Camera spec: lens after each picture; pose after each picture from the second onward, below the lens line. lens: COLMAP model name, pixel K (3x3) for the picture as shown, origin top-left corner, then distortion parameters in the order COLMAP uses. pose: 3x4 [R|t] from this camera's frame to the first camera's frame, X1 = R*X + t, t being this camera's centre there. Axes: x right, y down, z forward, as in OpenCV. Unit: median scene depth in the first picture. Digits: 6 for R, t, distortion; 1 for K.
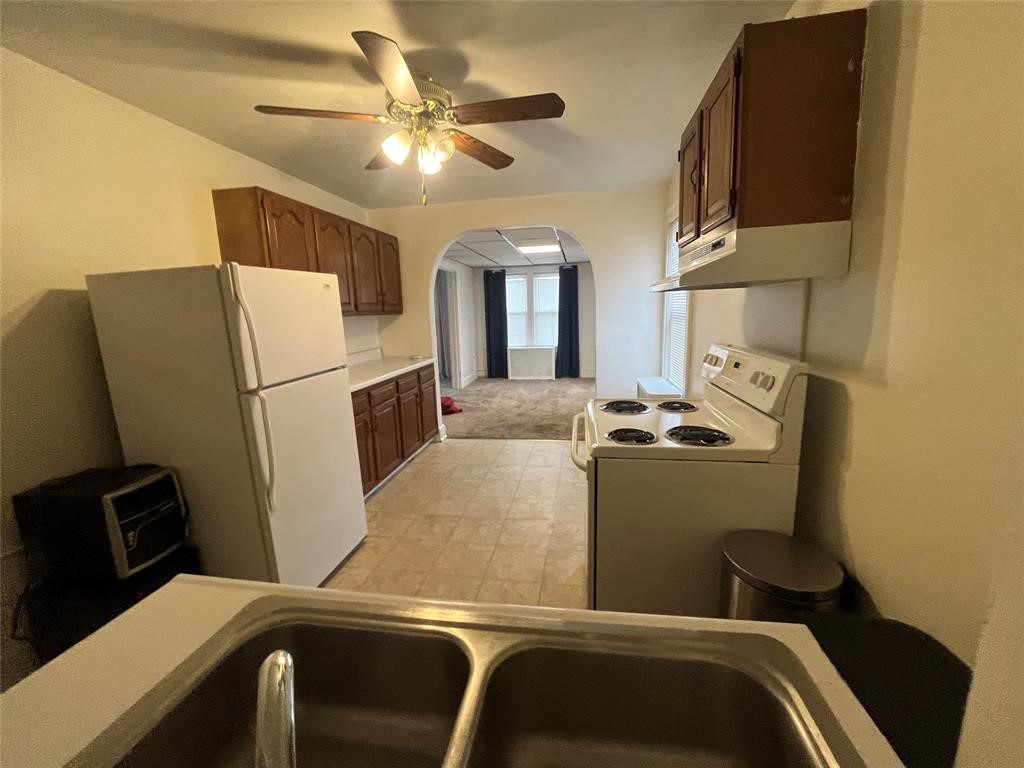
lens RADIAL K [[416.9, 0, 514.6], [0, 416.9, 381.8], [0, 0, 1]] dist [-0.002365, 0.000651]
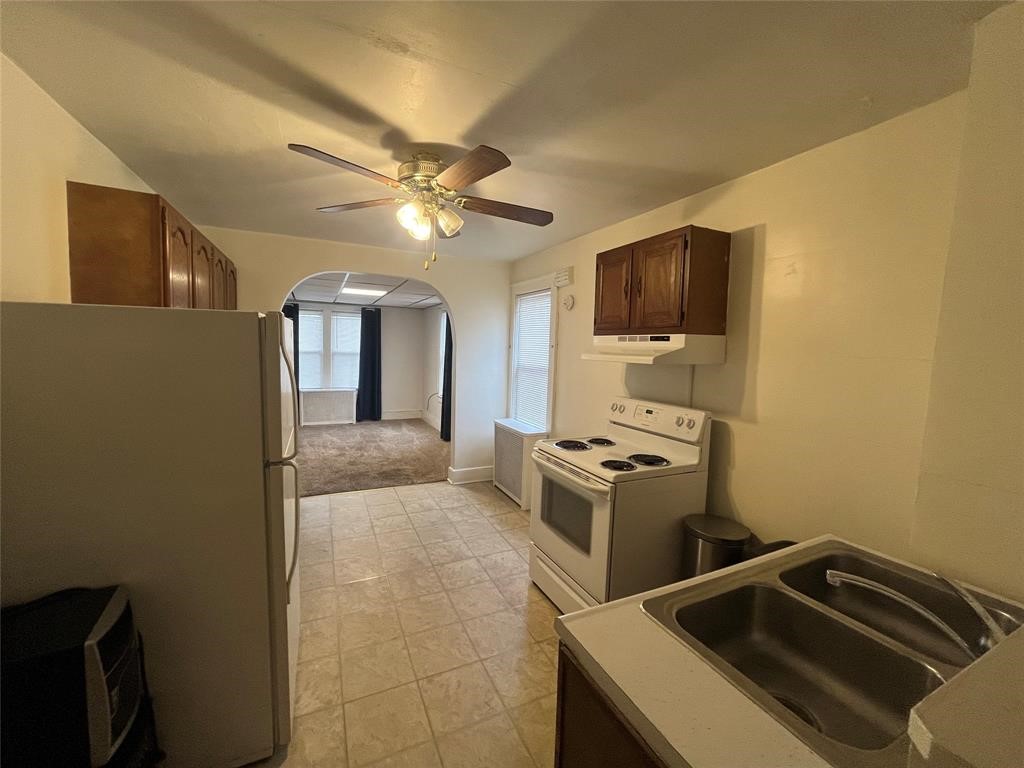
lens RADIAL K [[416.9, 0, 518.0], [0, 416.9, 381.4], [0, 0, 1]] dist [-0.002365, 0.000651]
pose [[0.815506, 0.010888, 0.578647, -0.439498], [0.042032, 0.996068, -0.077980, -0.030974], [-0.577221, 0.087915, 0.811842, 0.013635]]
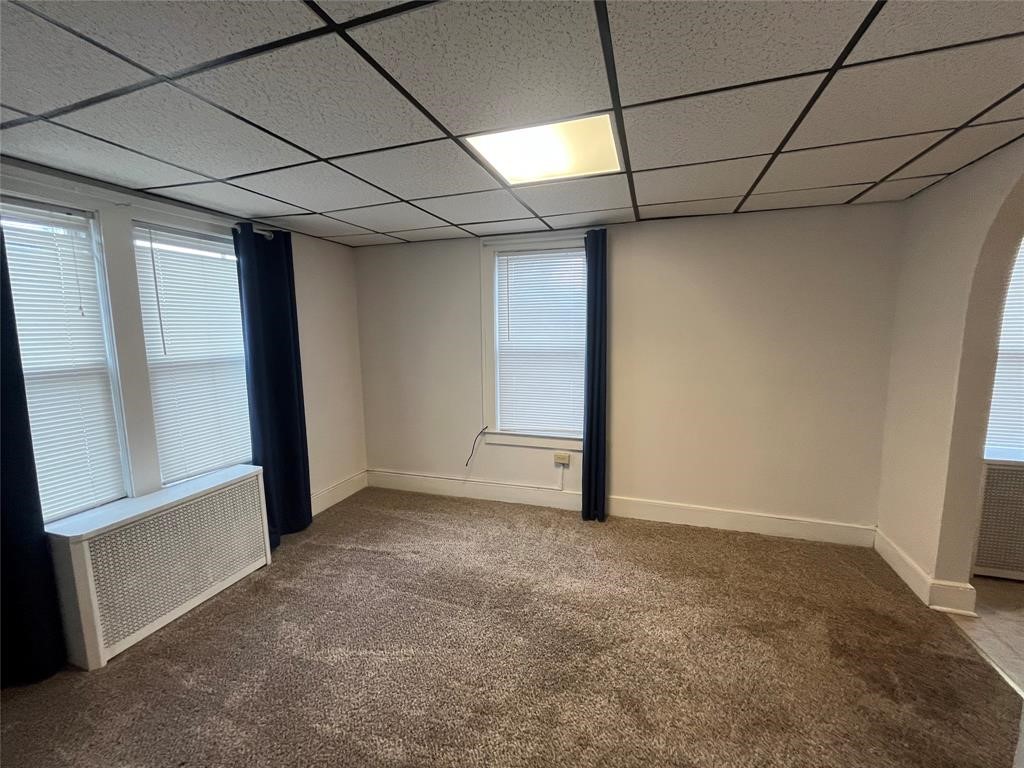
lens RADIAL K [[416.9, 0, 514.4], [0, 416.9, 380.0], [0, 0, 1]] dist [-0.002365, 0.000651]
pose [[0.155972, -0.093501, 0.983326, -0.531994], [0.179382, 0.981637, 0.064887, -0.379163], [-0.971337, 0.166270, 0.169881, 2.082522]]
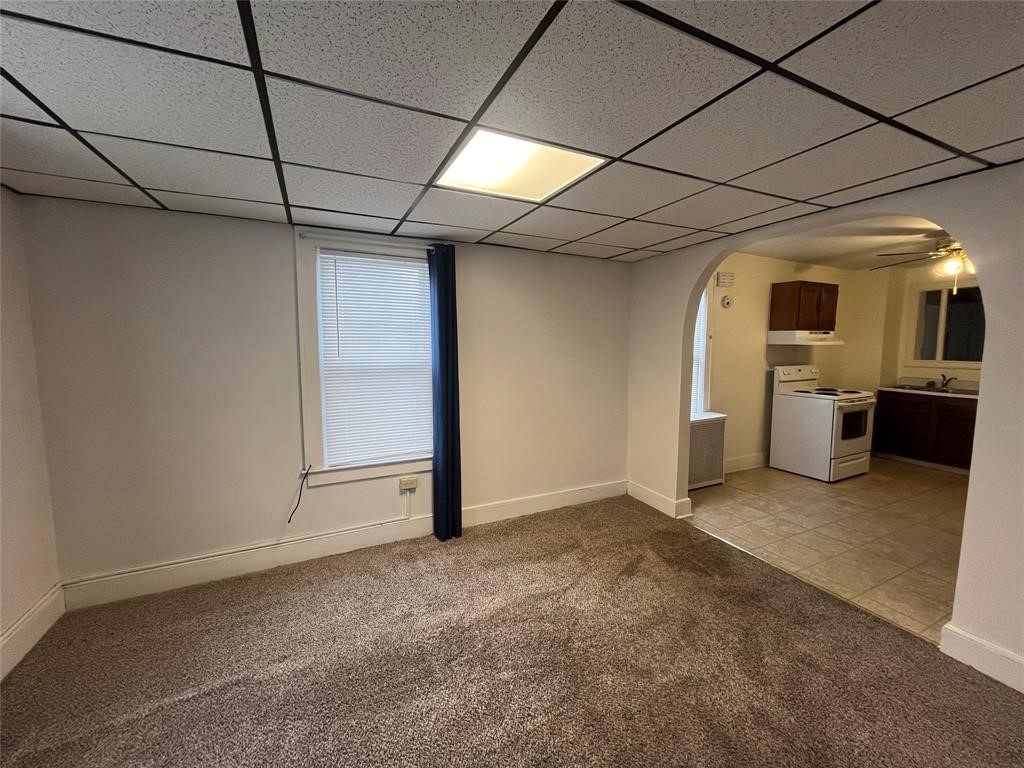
lens RADIAL K [[416.9, 0, 513.9], [0, 416.9, 381.2], [0, 0, 1]] dist [-0.002365, 0.000651]
pose [[-0.584603, -0.050121, 0.809770, -0.399038], [0.155438, 0.972682, 0.172422, -0.463177], [-0.796290, 0.226667, -0.560842, 2.514748]]
